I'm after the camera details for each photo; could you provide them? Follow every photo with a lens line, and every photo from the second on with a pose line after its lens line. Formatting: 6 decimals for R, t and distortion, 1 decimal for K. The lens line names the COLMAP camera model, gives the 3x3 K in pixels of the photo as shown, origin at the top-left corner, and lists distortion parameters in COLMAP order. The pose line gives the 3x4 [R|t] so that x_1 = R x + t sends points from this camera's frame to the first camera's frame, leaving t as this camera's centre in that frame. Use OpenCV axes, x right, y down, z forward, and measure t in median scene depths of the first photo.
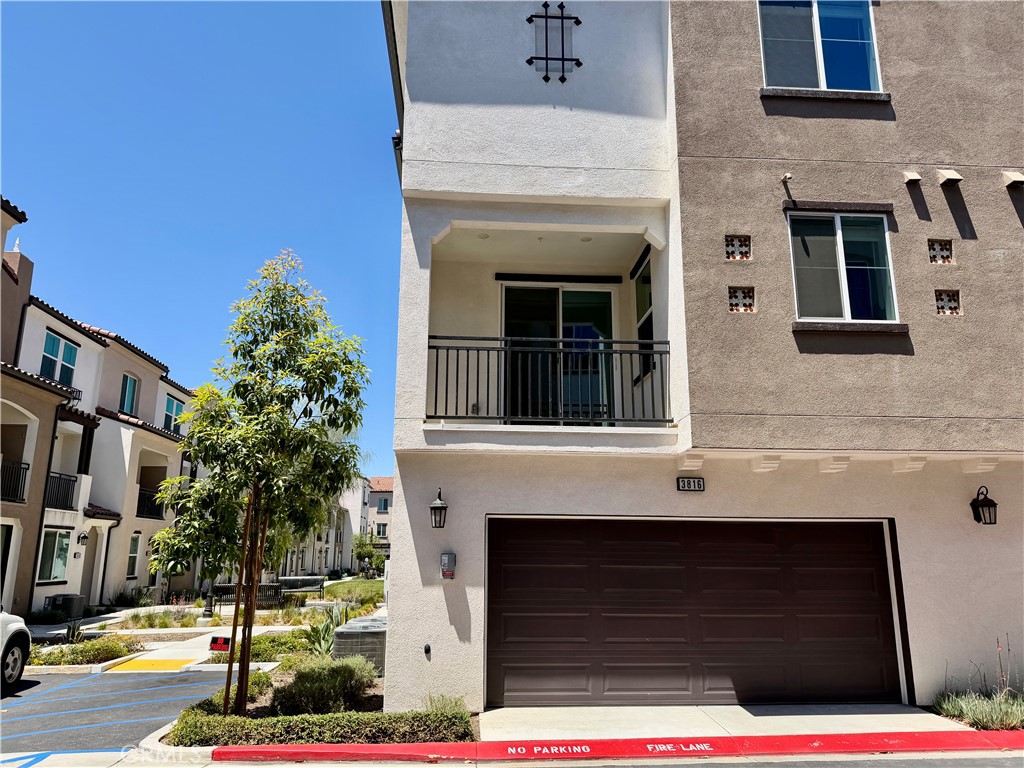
lens RADIAL K [[710.4, 0, 517.0], [0, 710.4, 379.2], [0, 0, 1]] dist [0.056185, -0.067688]
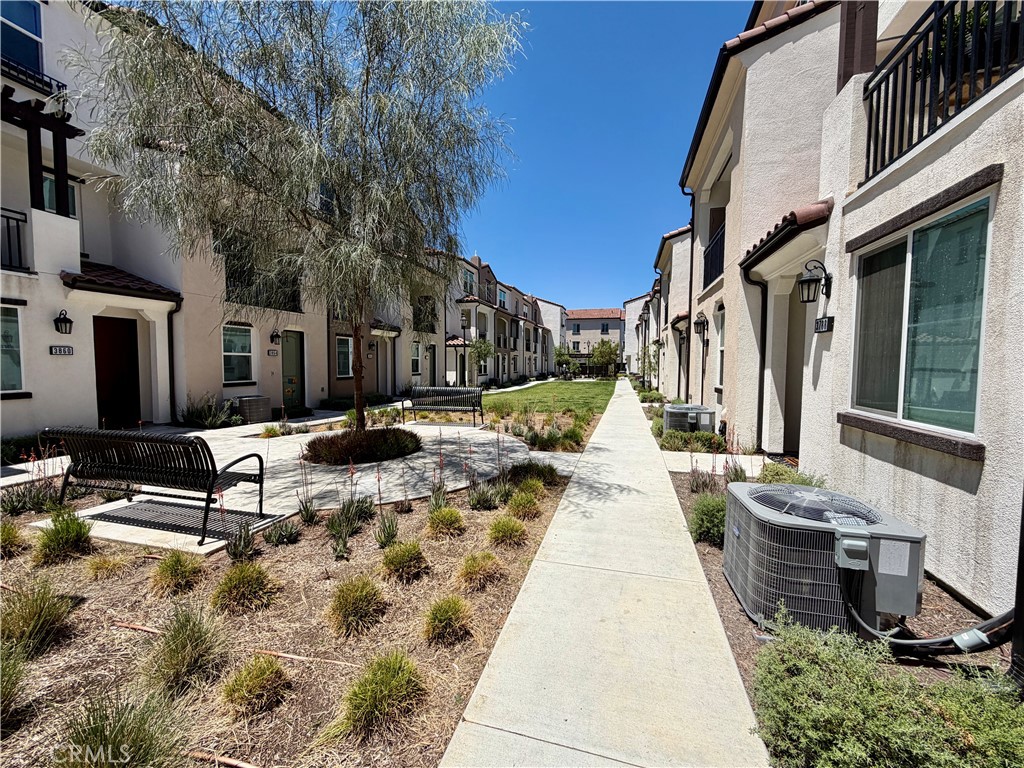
lens RADIAL K [[407.2, 0, 507.7], [0, 407.2, 381.1], [0, 0, 1]] dist [-0.000271, 0.001467]
pose [[0.939507, 0.025565, -0.341574, -0.053622], [0.071475, 0.960626, 0.268494, 0.072245], [0.334989, -0.276666, 0.900688, 0.286067]]
